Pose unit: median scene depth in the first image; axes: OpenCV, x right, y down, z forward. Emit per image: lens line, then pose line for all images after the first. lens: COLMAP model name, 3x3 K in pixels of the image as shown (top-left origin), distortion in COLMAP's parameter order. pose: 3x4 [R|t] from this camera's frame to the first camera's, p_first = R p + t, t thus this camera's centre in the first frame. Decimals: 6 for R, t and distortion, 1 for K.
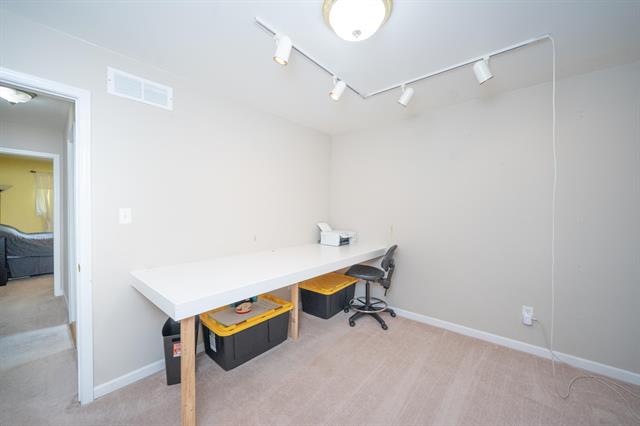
lens RADIAL K [[242.8, 0, 323.8], [0, 242.8, 211.7], [0, 0, 1]] dist [-0.003851, 0.000093]
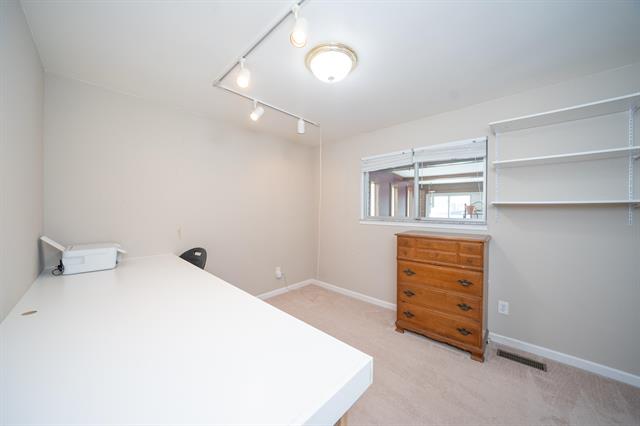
lens RADIAL K [[223.0, 0, 322.1], [0, 223.0, 212.0], [0, 0, 1]] dist [-0.023168, 0.001351]
pose [[0.050097, -0.016557, 0.998607, -0.541231], [0.004626, 0.999856, 0.016346, -0.012788], [-0.998734, 0.003801, 0.050166, 0.490017]]
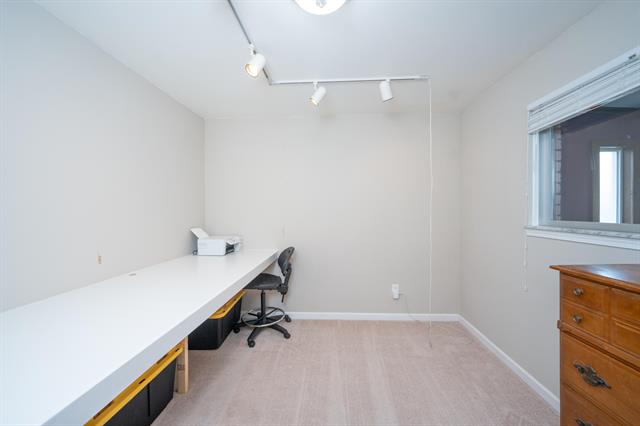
lens RADIAL K [[242.8, 0, 323.3], [0, 242.8, 212.3], [0, 0, 1]] dist [-0.003851, 0.000093]
pose [[0.799181, -0.016324, 0.600869, -0.185092], [0.015574, 0.999858, 0.006450, -0.005435], [-0.600889, 0.004203, 0.799321, 0.157038]]
